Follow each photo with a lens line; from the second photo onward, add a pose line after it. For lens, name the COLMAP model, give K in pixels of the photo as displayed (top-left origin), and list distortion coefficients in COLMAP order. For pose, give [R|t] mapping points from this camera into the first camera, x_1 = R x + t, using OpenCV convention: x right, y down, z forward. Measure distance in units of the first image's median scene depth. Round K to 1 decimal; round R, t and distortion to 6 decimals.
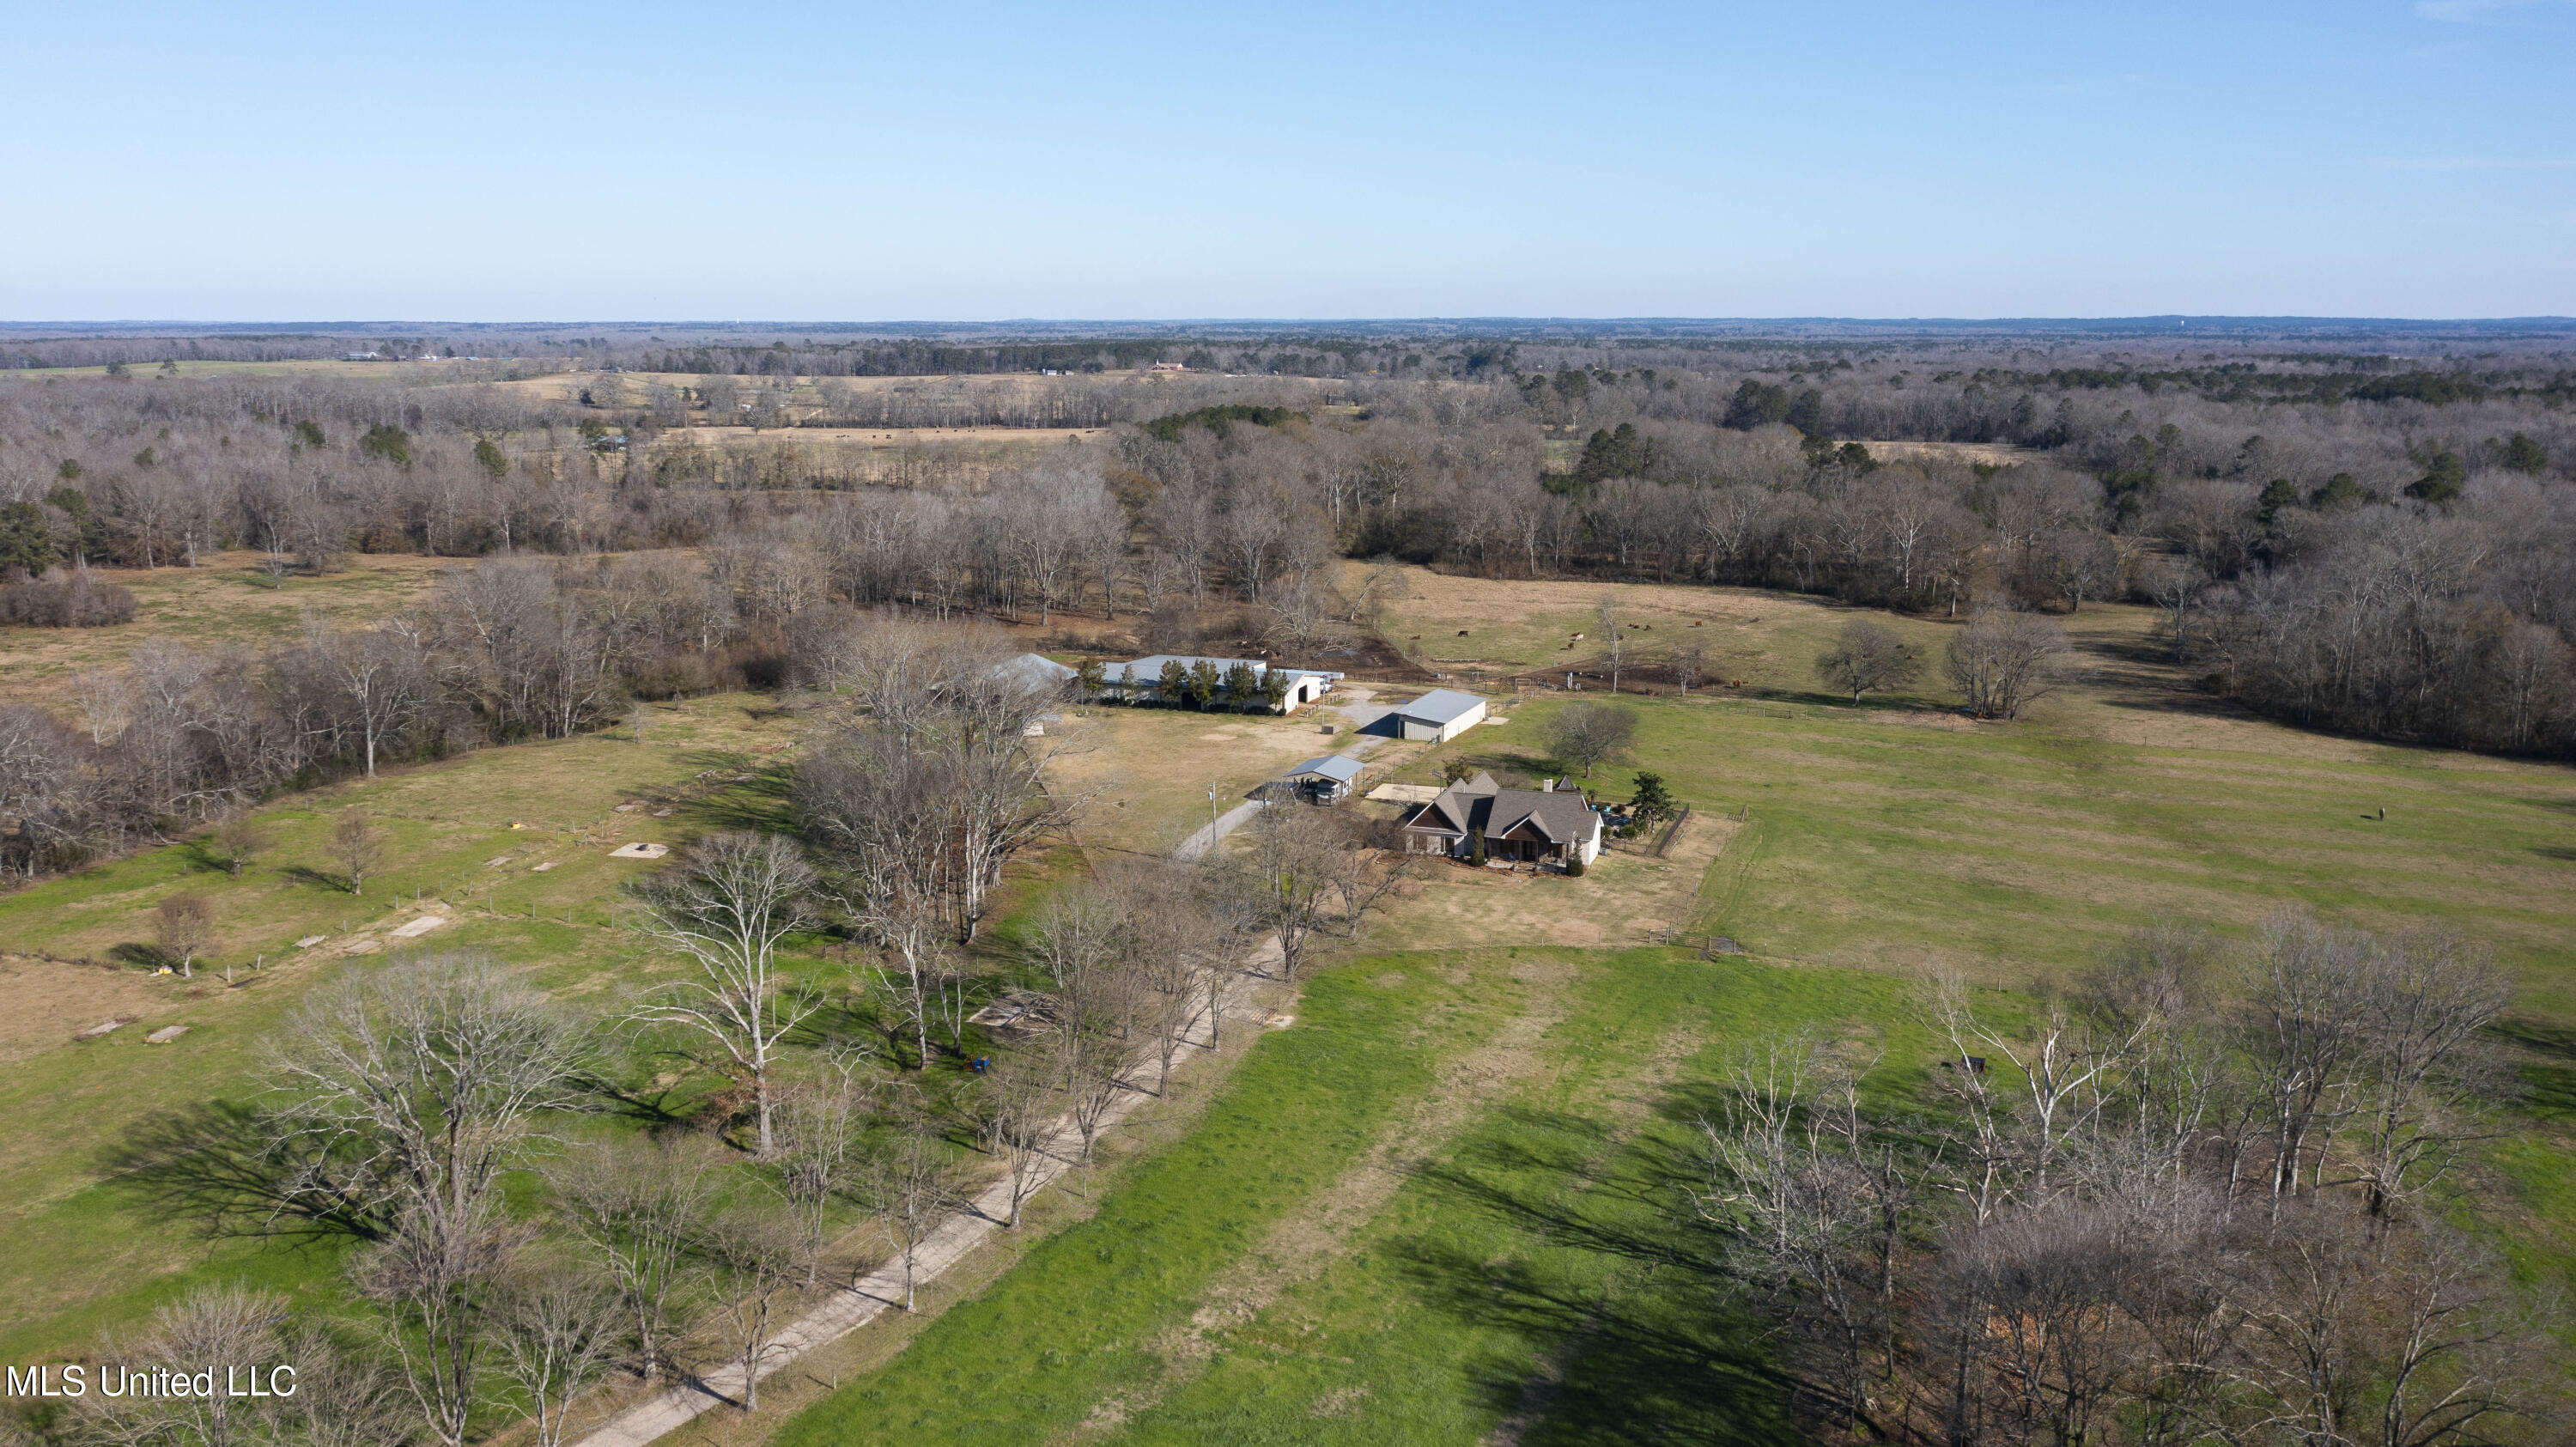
lens RADIAL K [[2084.9, 0, 1288.0], [0, 2084.9, 723.5], [0, 0, 1]] dist [0.003258, 0.012256]
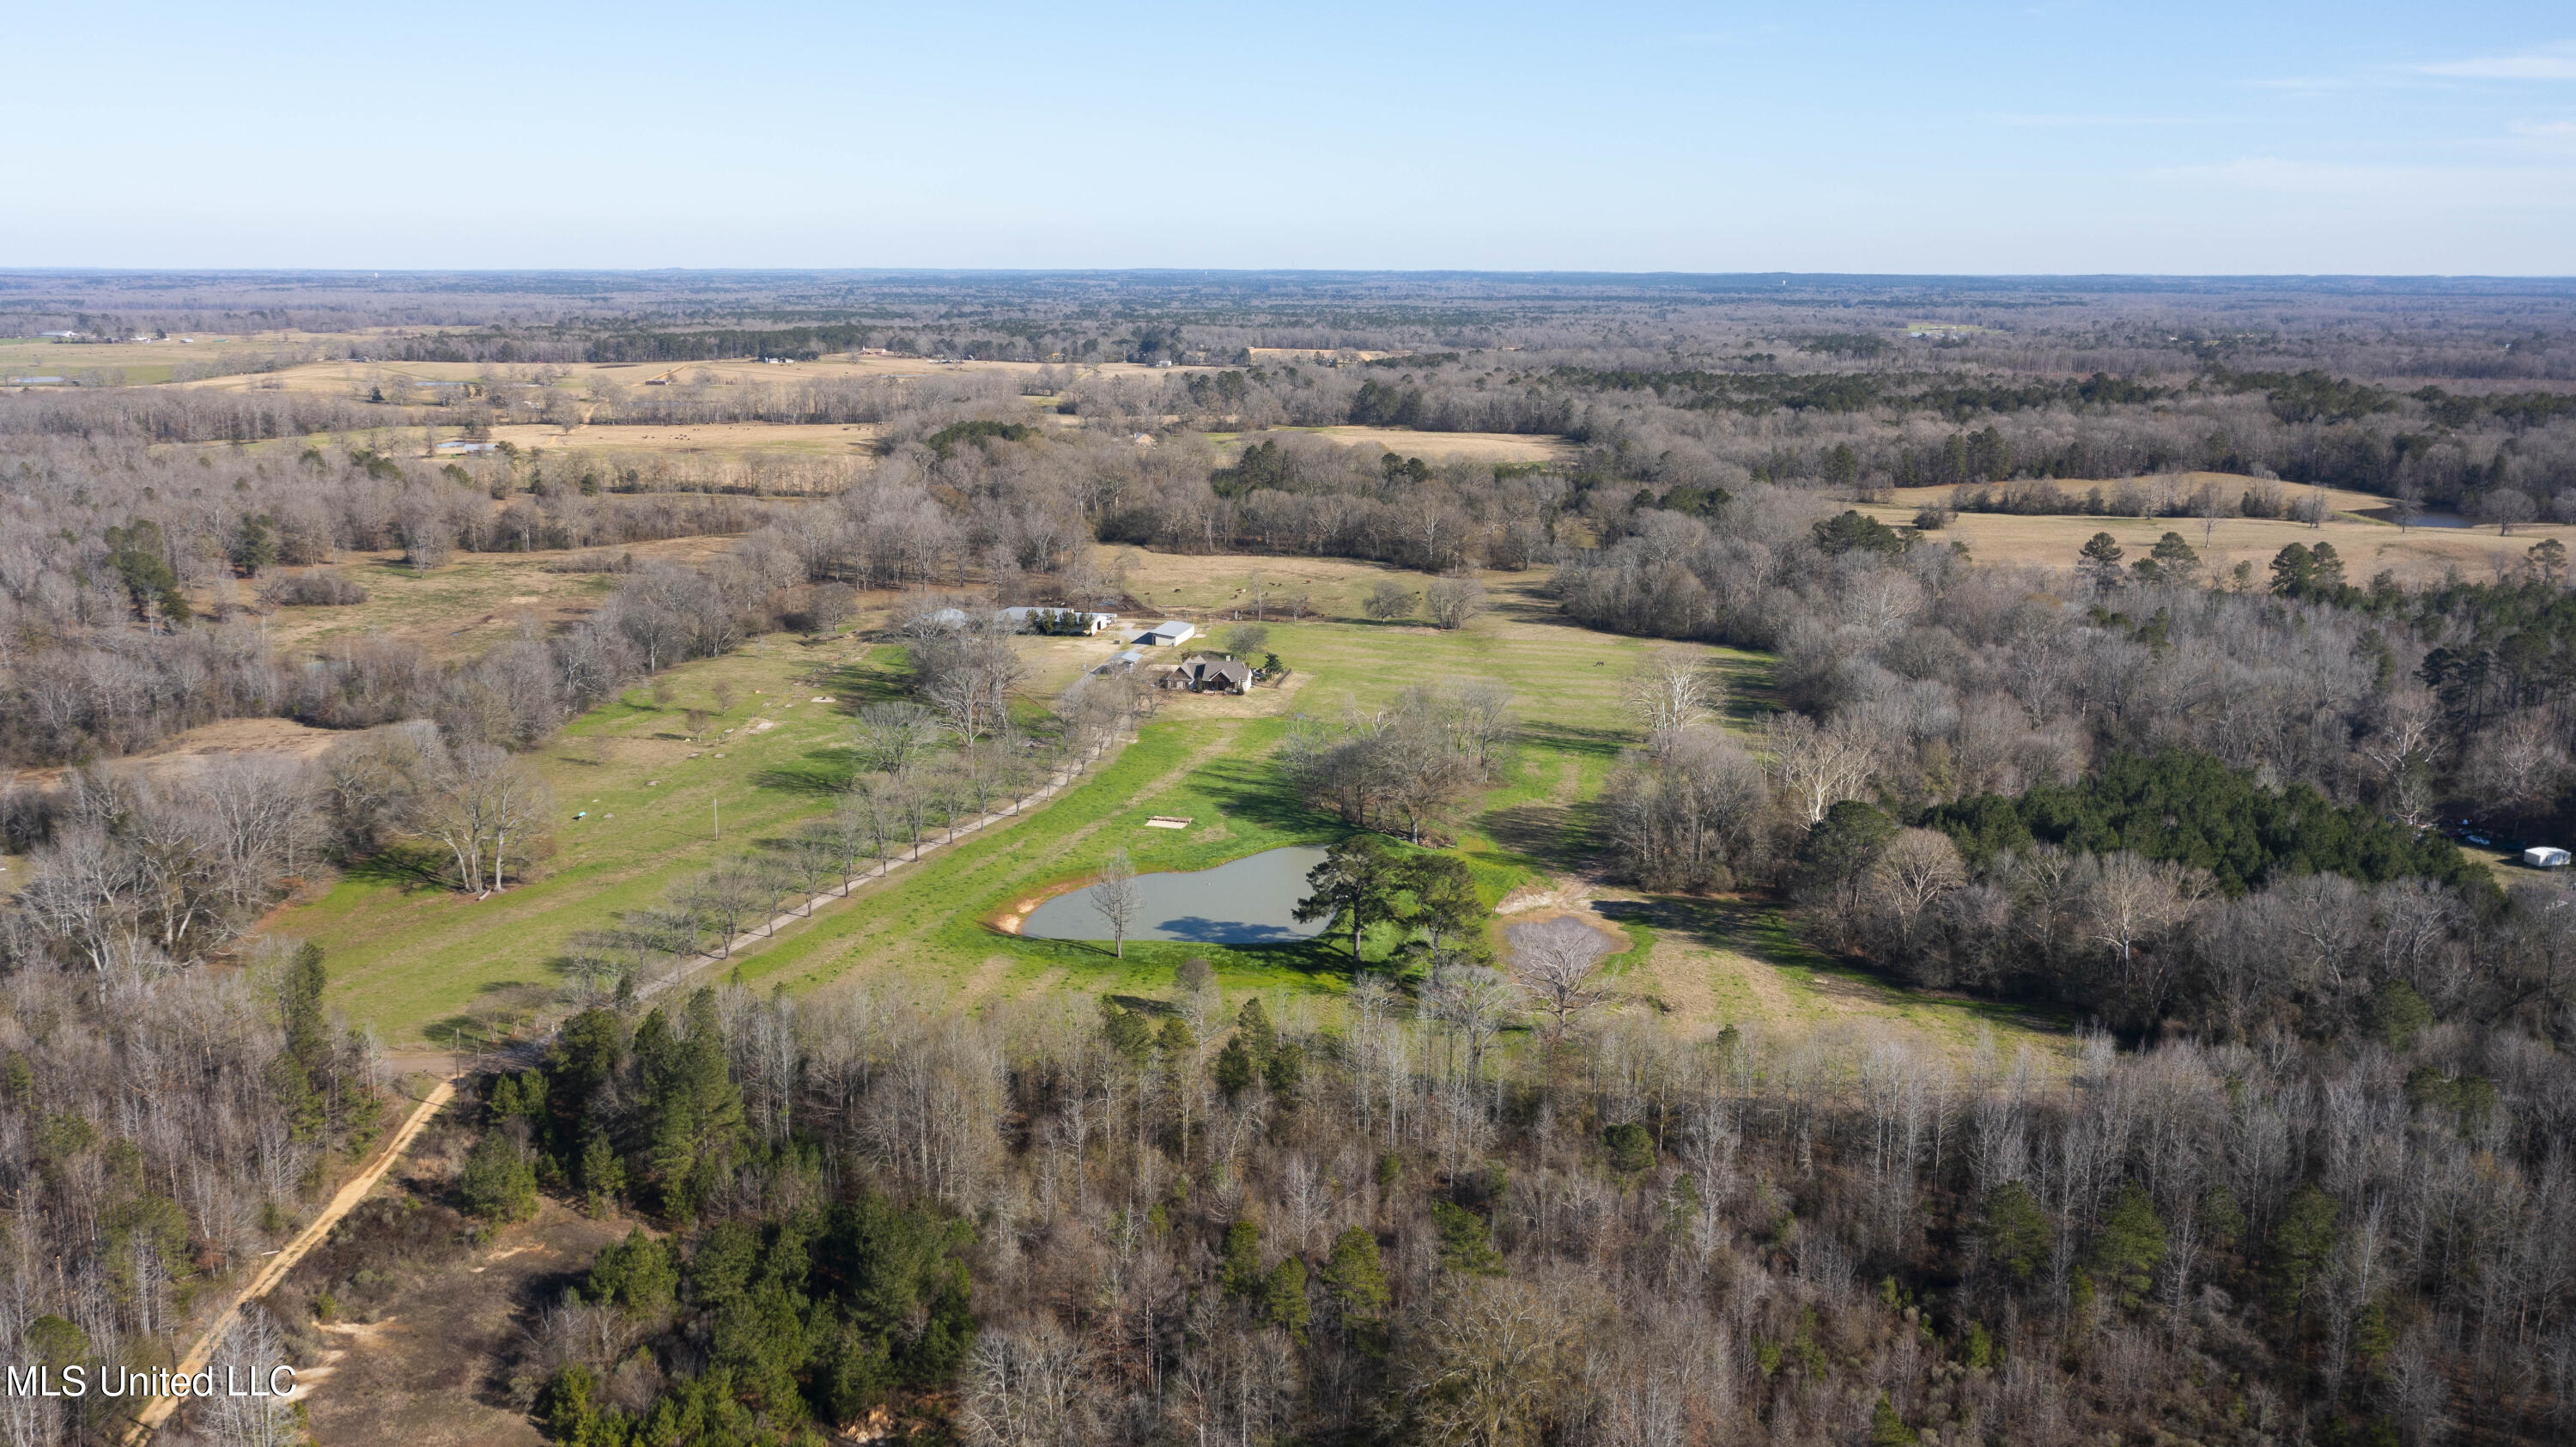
lens RADIAL K [[2084.9, 0, 1288.0], [0, 2084.9, 723.5], [0, 0, 1]] dist [0.003258, 0.012256]
pose [[0.987025, -0.031706, 0.157407, -0.109205], [0.027774, 0.999246, 0.027117, 0.025347], [-0.158149, -0.022393, 0.987161, -0.803438]]
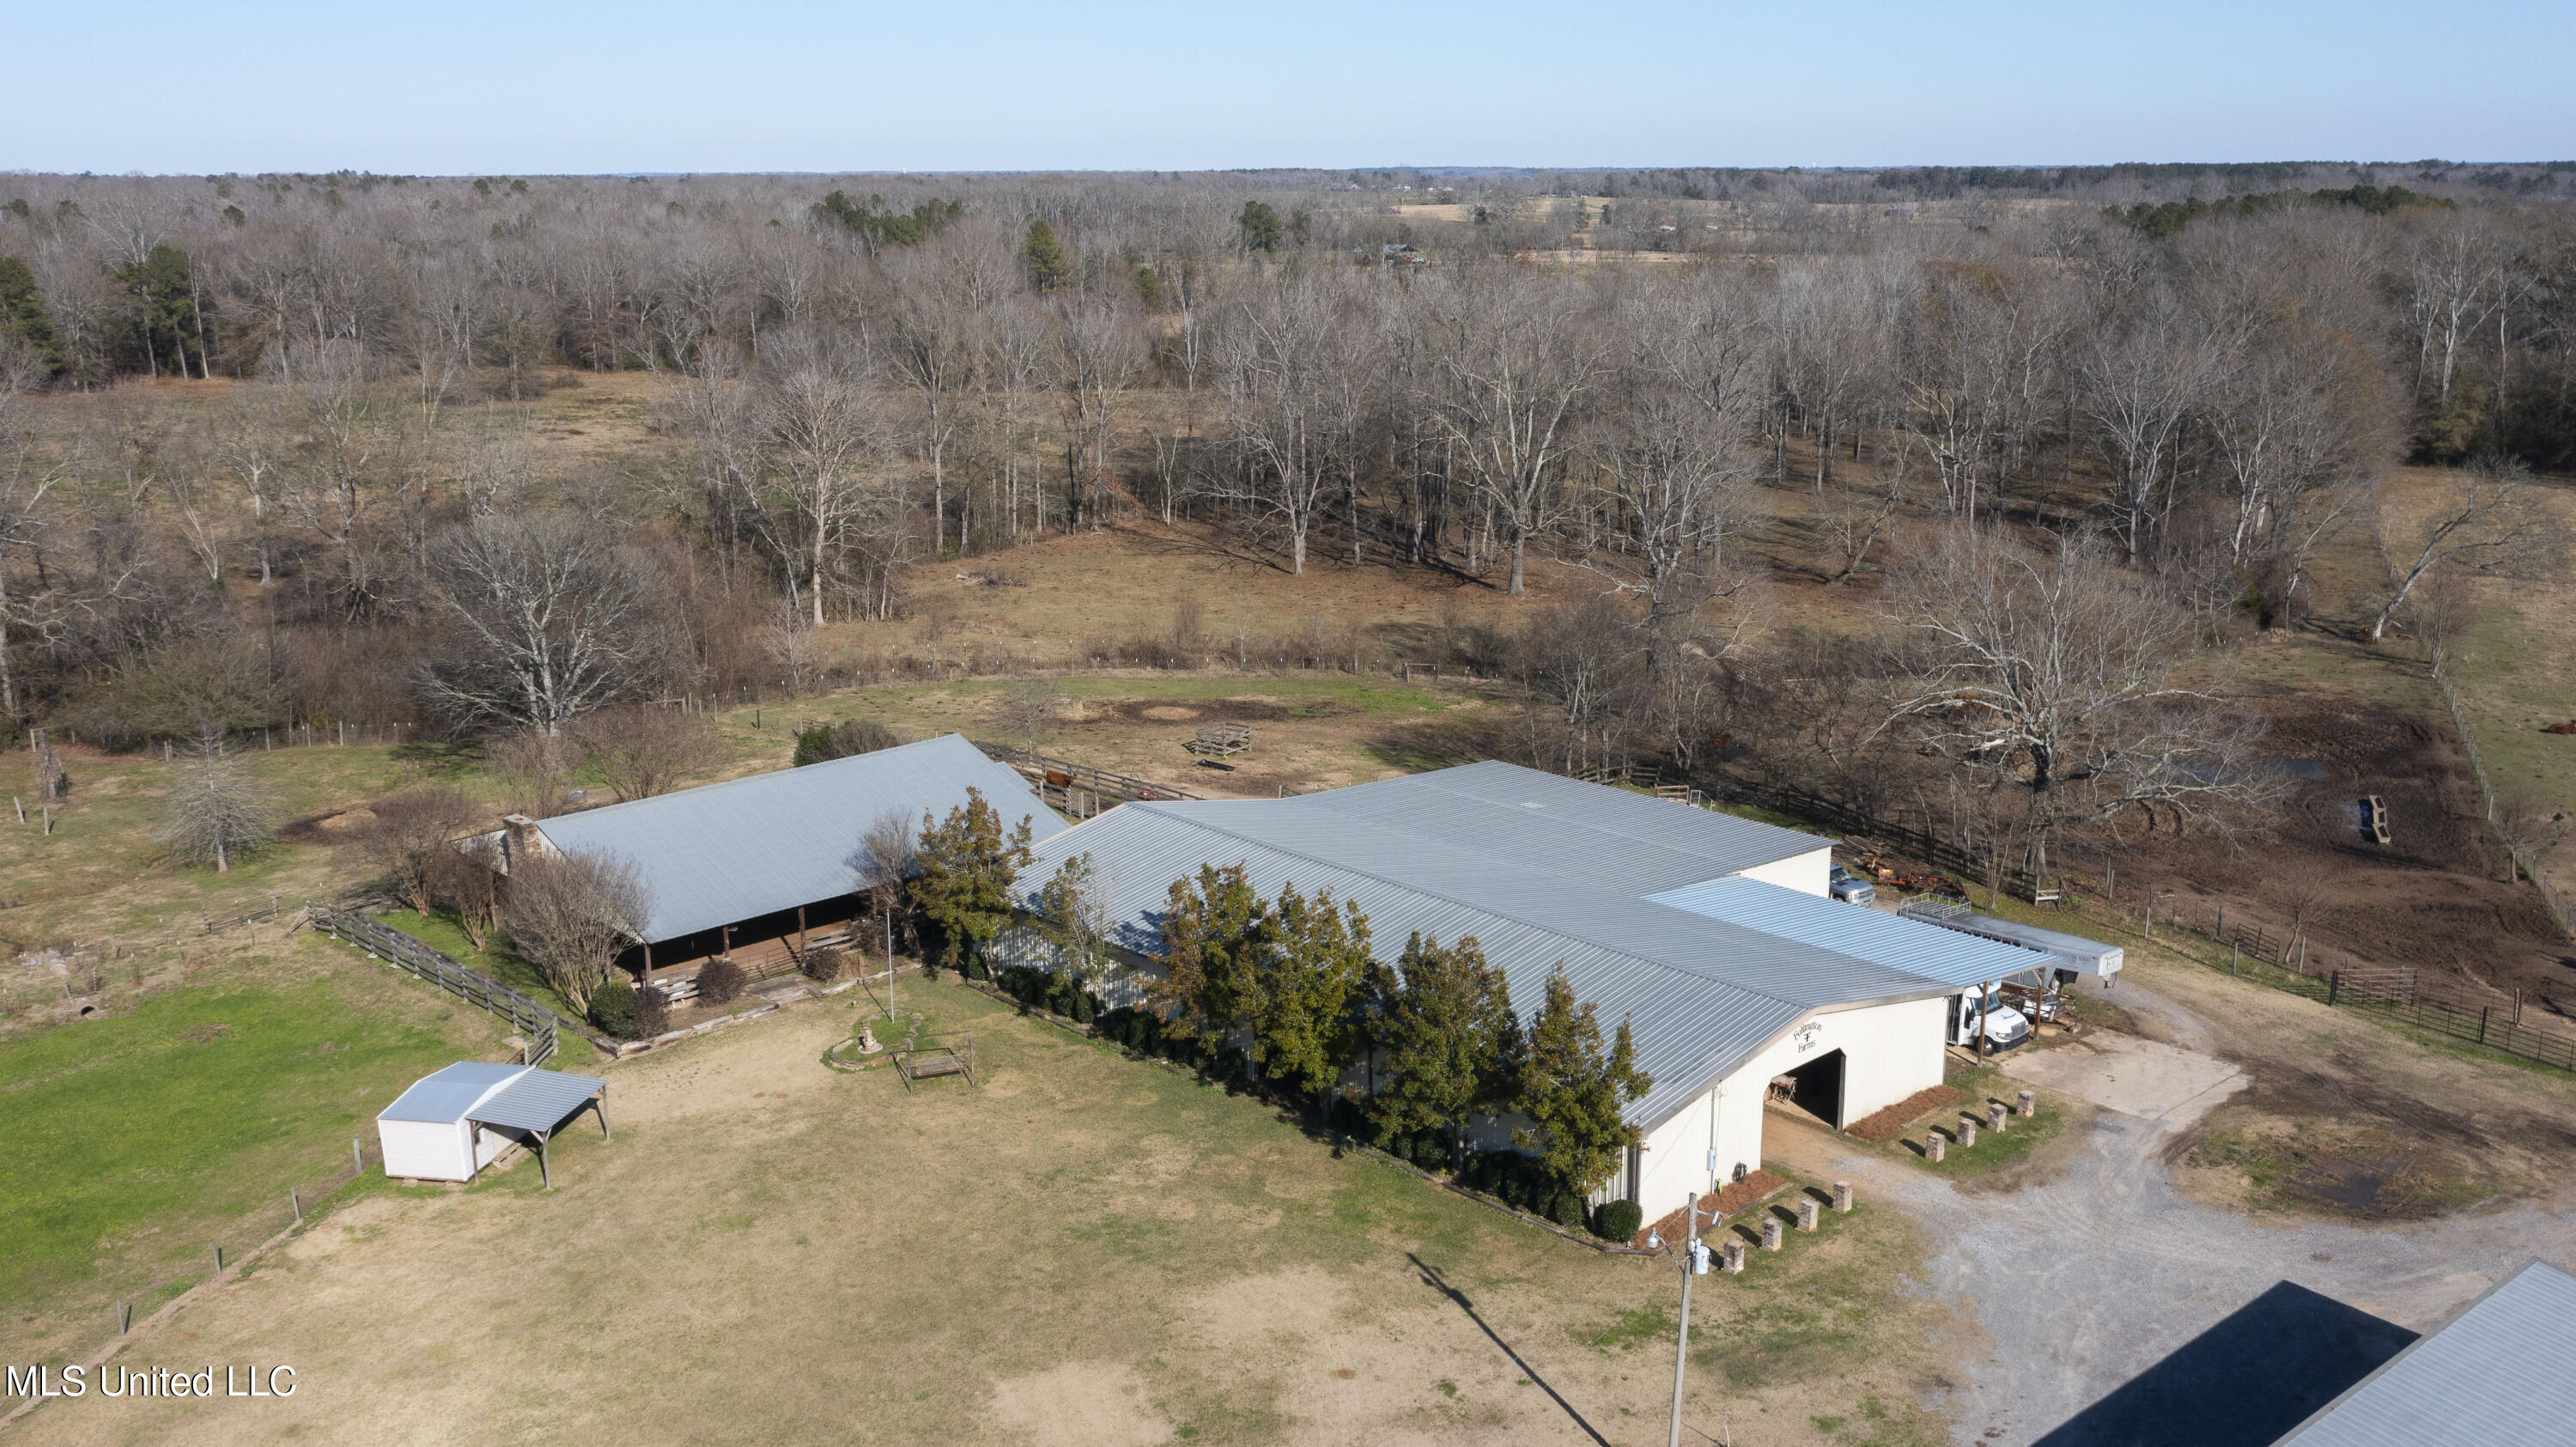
lens RADIAL K [[2289.0, 0, 1322.2], [0, 2289.0, 728.7], [0, 0, 1]] dist [0.006850, 0.010805]
pose [[0.890790, 0.103708, -0.442423, 0.052812], [-0.083217, 0.994374, 0.065538, -0.052902], [0.446730, -0.021563, 0.894409, 0.669344]]
